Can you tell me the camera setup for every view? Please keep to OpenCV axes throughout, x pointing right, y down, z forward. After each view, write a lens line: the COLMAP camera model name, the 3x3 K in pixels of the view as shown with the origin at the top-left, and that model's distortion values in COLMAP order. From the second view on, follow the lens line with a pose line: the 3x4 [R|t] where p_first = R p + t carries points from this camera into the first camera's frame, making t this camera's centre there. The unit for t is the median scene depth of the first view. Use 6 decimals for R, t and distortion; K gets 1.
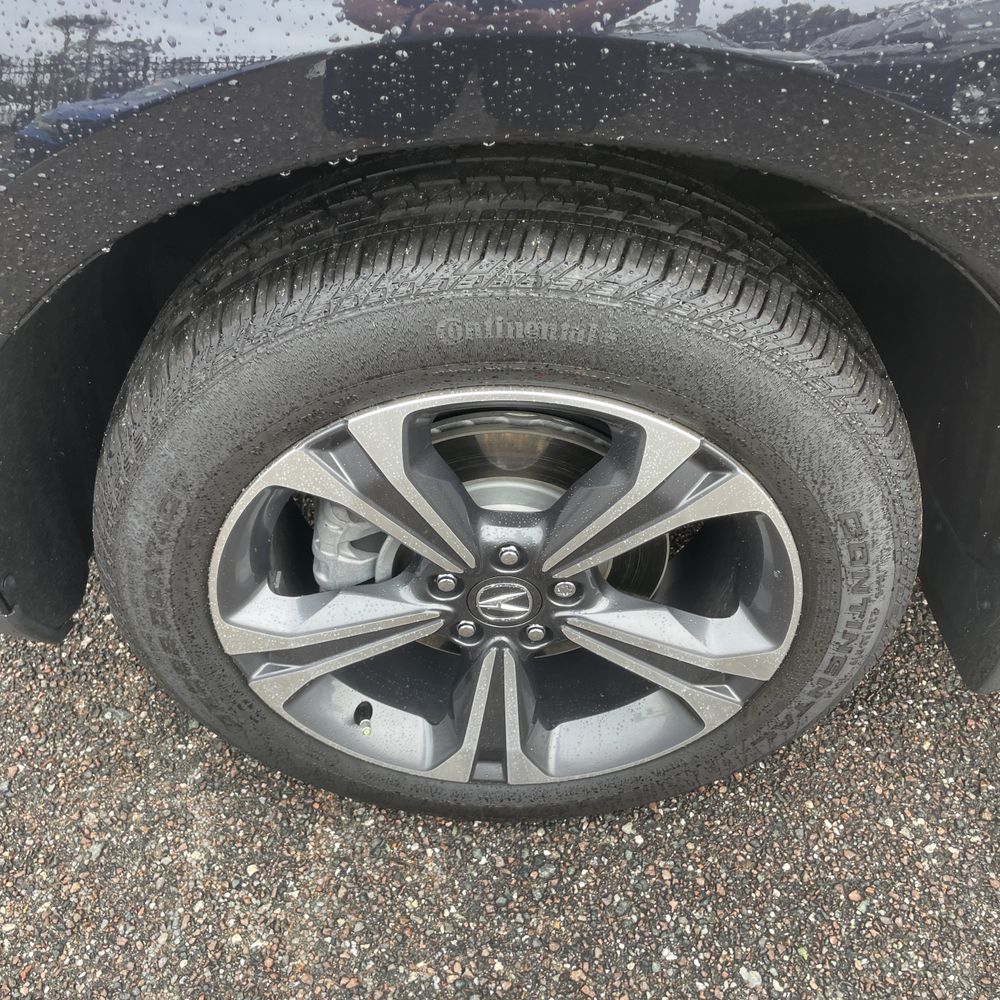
lens RADIAL K [[1004.6, 0, 492.0], [0, 1004.6, 506.6], [0, 0, 1]] dist [0.101111, -0.133761]
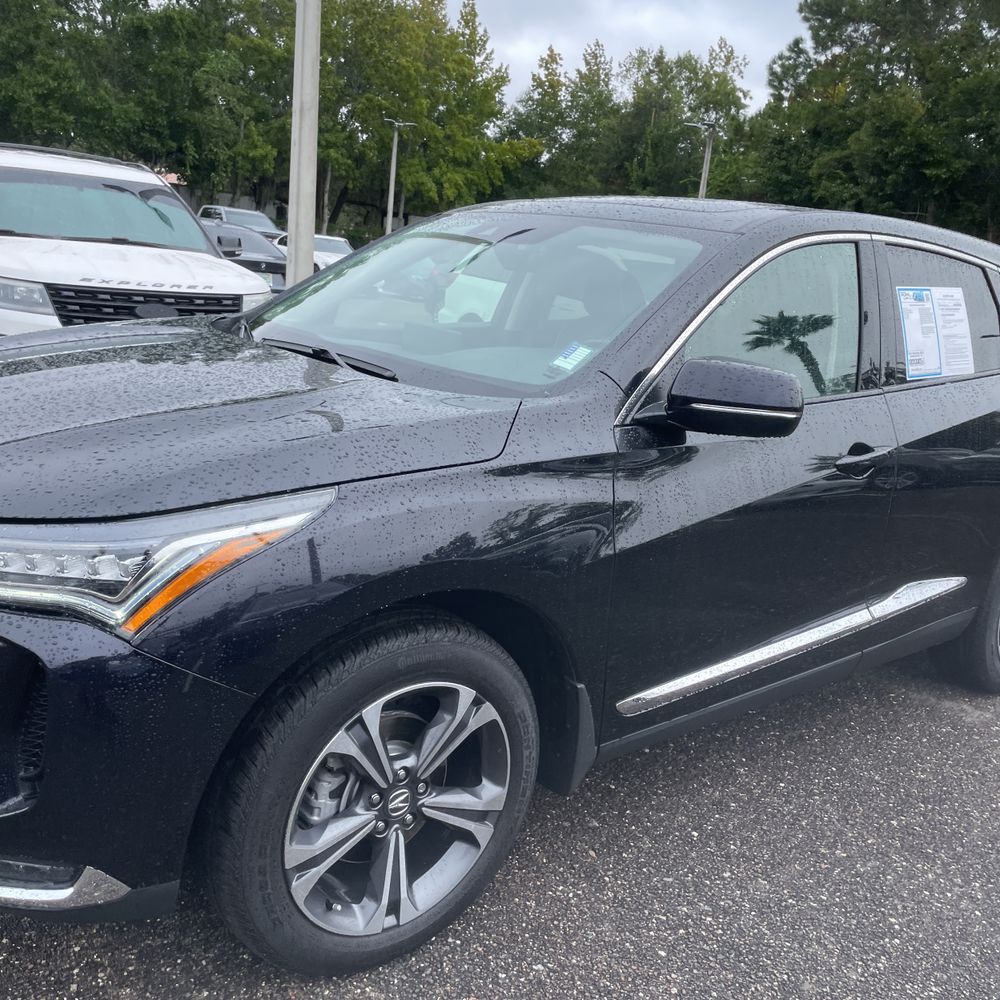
lens RADIAL K [[1003.4, 0, 497.7], [0, 1003.4, 496.2], [0, 0, 1]] dist [0.087067, -0.117945]
pose [[0.775368, -0.080508, 0.626357, -1.115312], [0.359678, 0.871548, -0.333221, 0.317802], [-0.519073, 0.483656, 0.704727, -0.939484]]
